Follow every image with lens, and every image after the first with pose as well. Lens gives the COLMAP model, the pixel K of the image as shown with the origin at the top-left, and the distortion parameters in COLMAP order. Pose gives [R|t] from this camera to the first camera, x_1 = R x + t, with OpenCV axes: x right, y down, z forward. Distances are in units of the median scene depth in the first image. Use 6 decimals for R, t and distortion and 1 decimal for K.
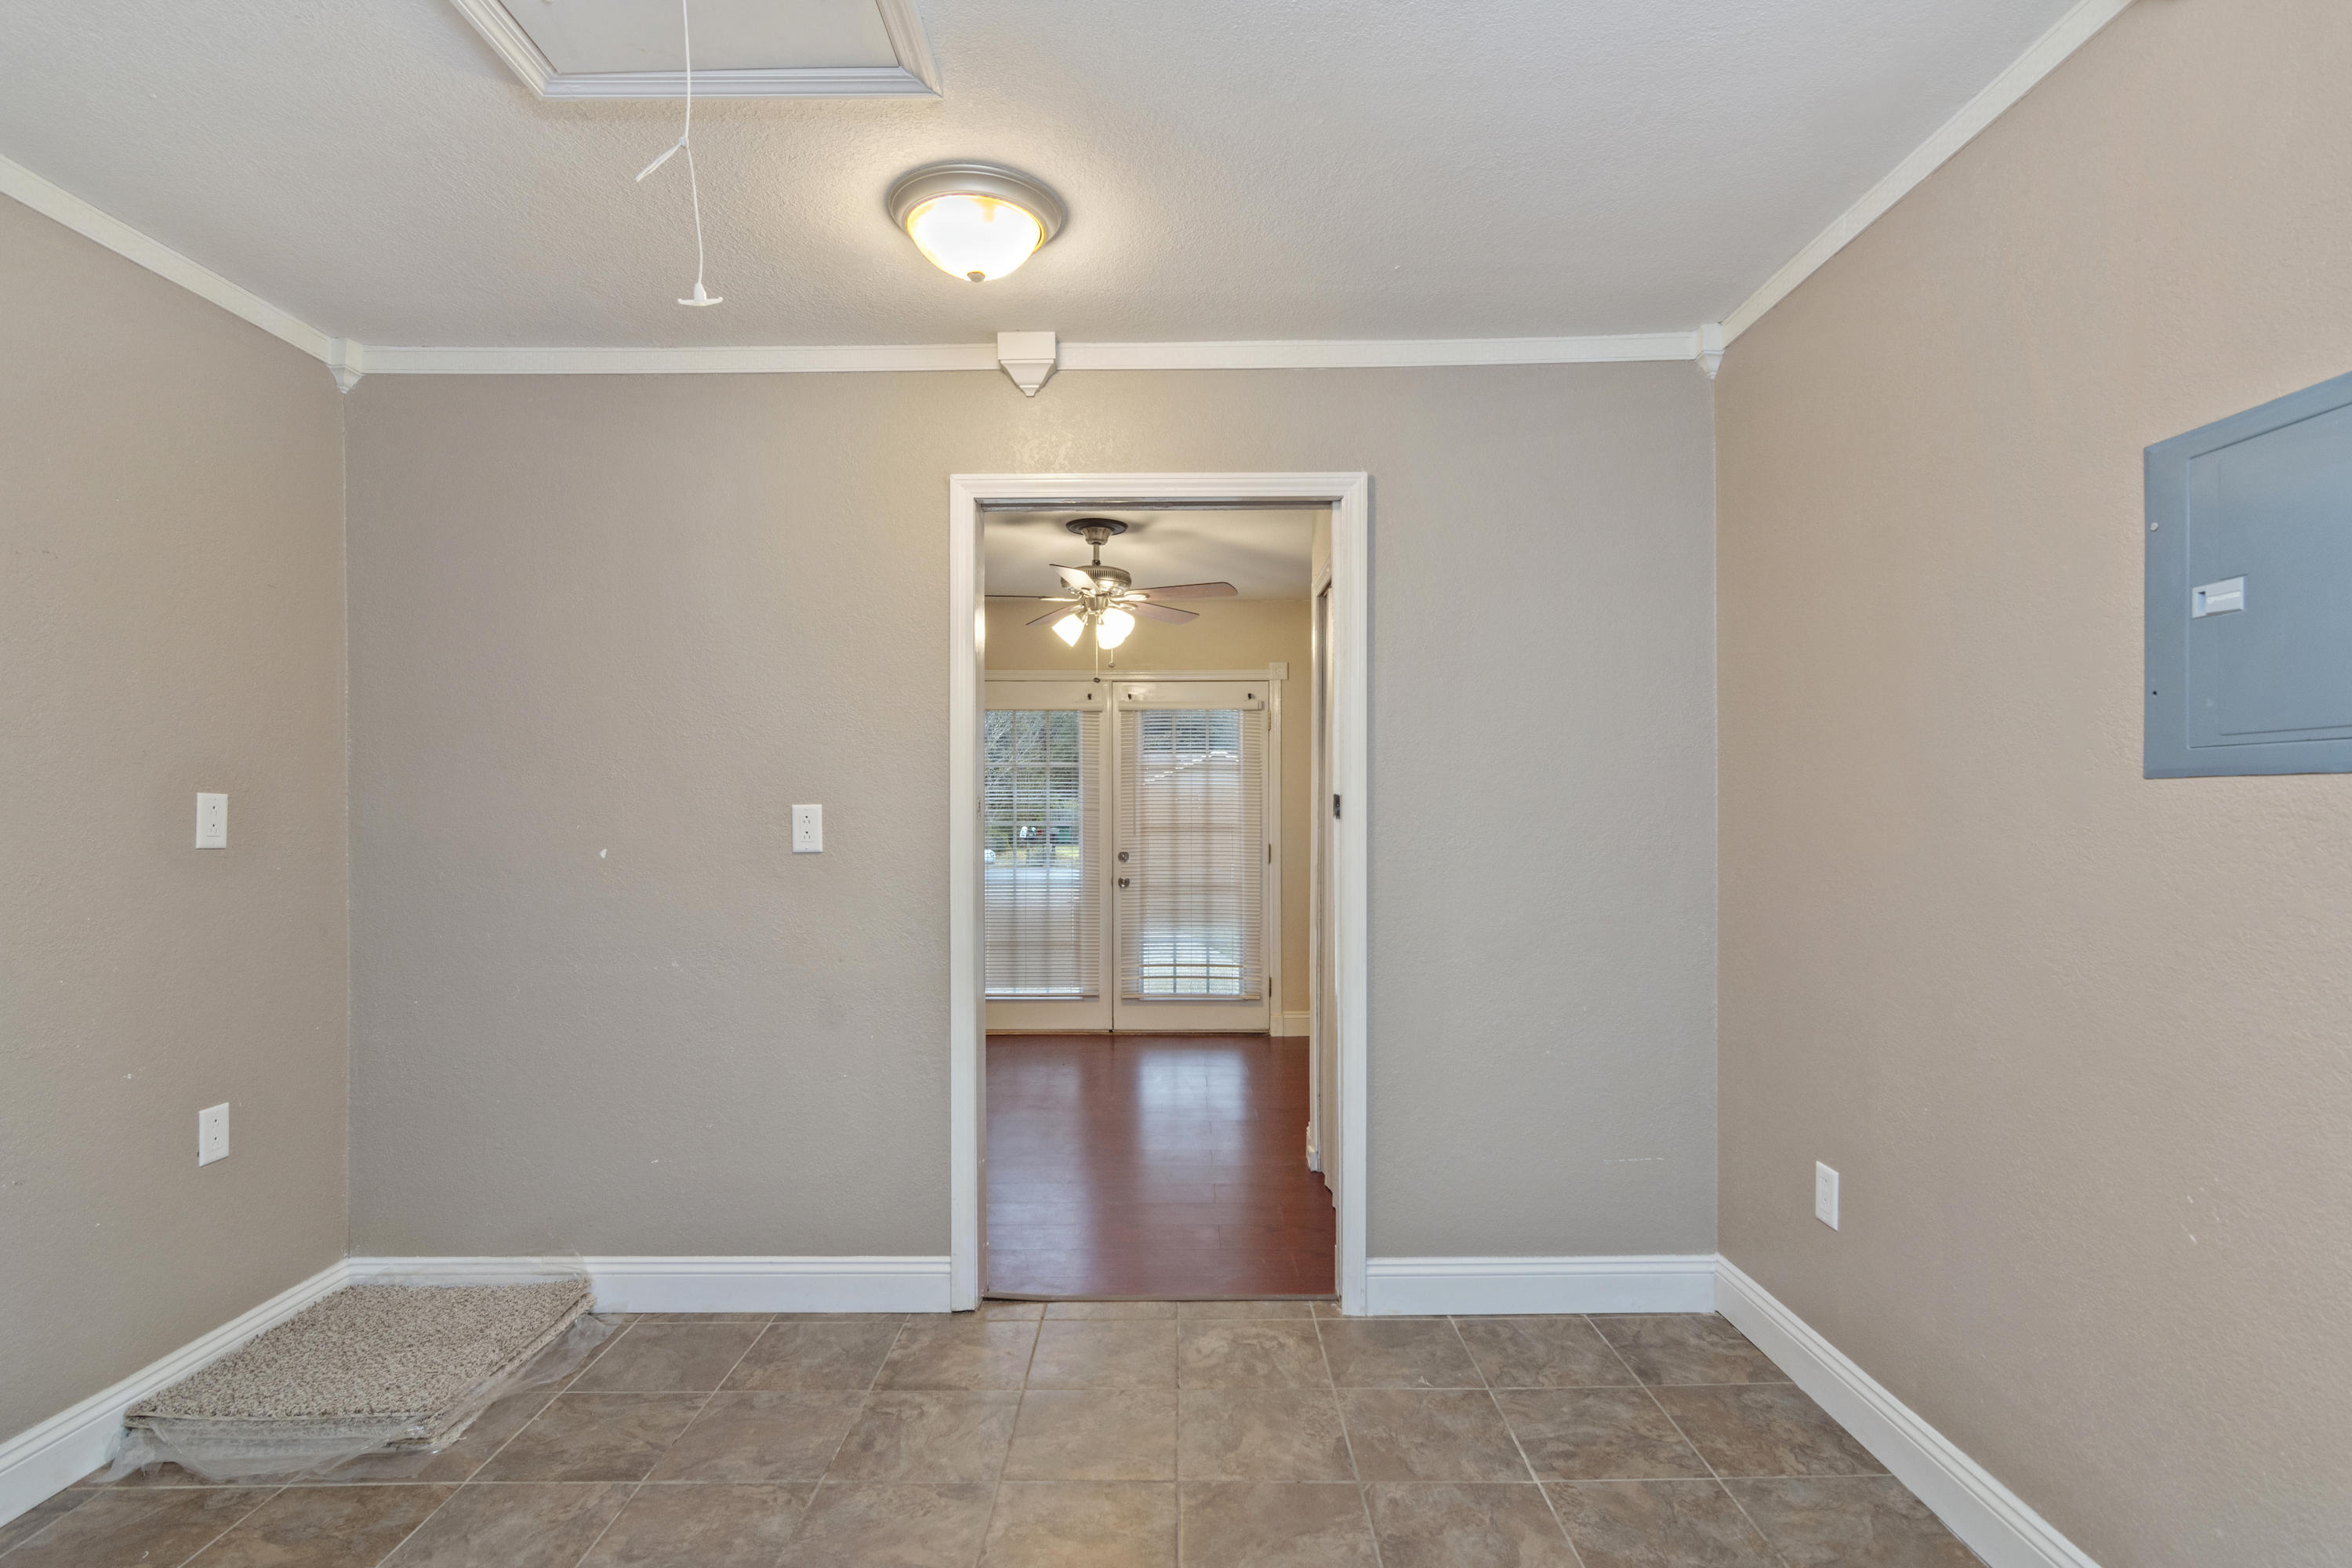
lens RADIAL K [[1116.0, 0, 1173.7], [0, 1116.0, 823.1], [0, 0, 1]] dist [-0.000801, 0.000892]
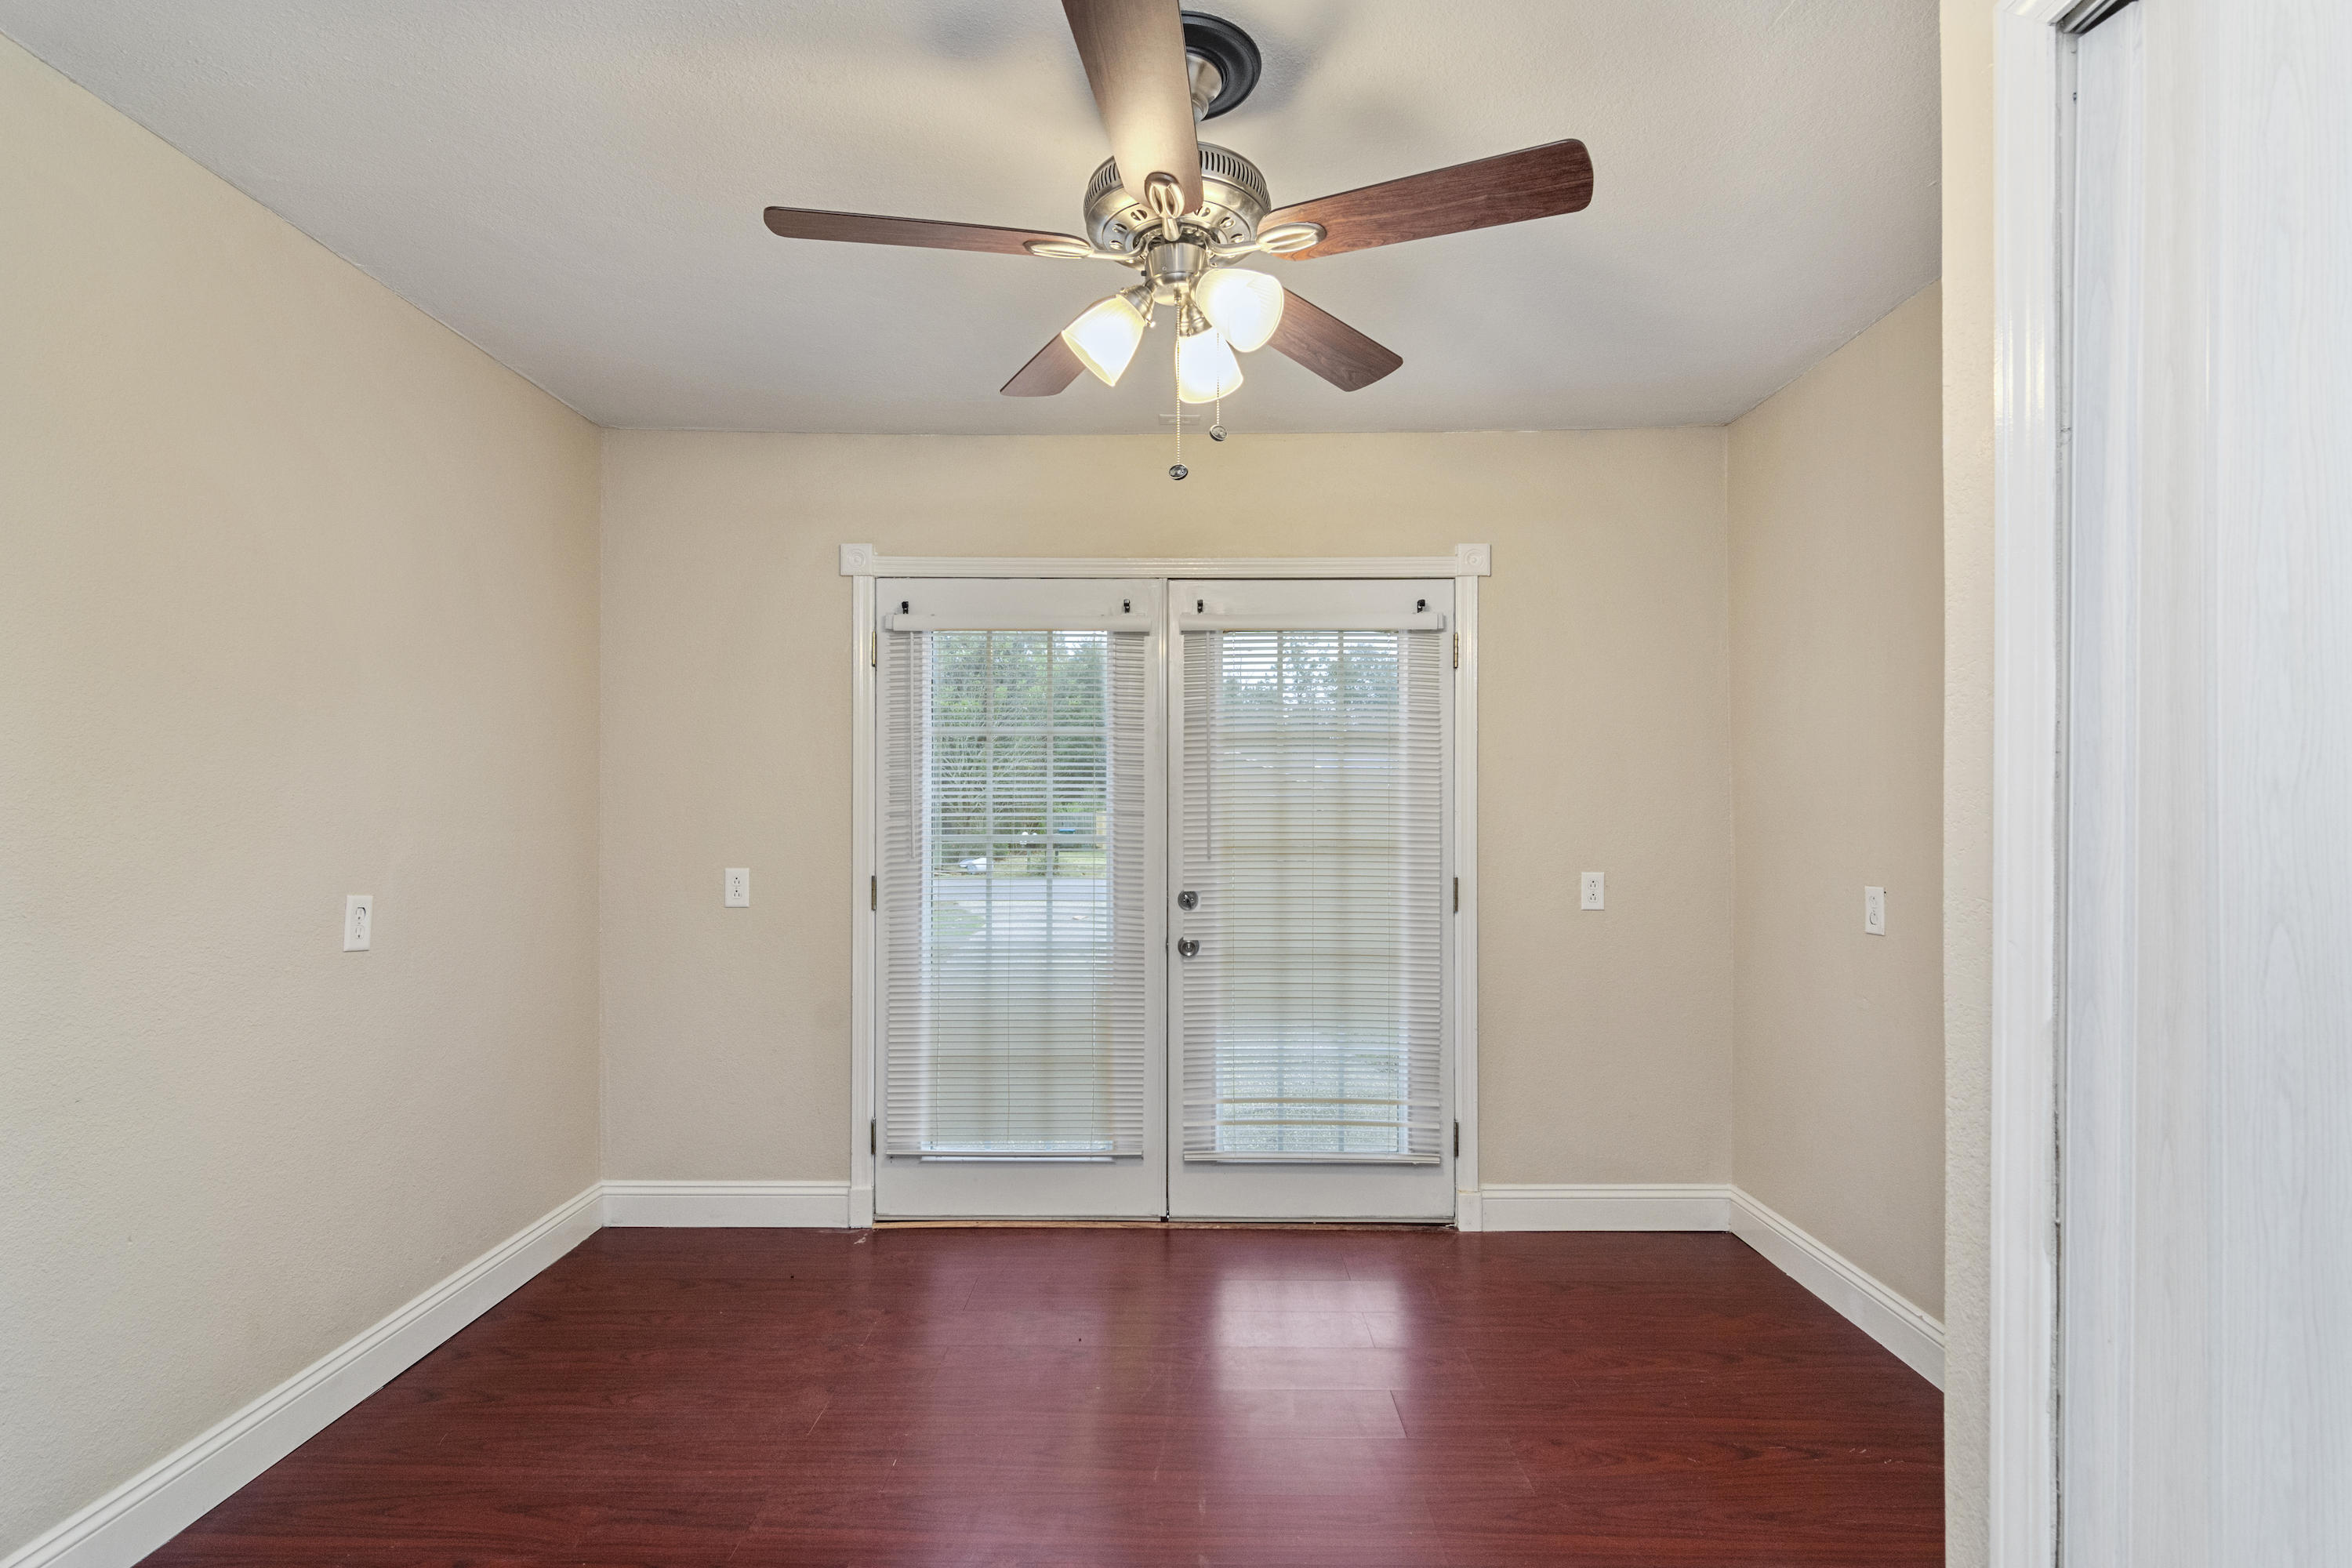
lens RADIAL K [[1116.0, 0, 1173.7], [0, 1116.0, 823.1], [0, 0, 1]] dist [-0.000801, 0.000892]
pose [[0.999995, 0.001971, -0.002632, -0.050657], [-0.001983, 0.999988, -0.004451, -0.005096], [0.002623, 0.004456, 0.999987, 0.455194]]
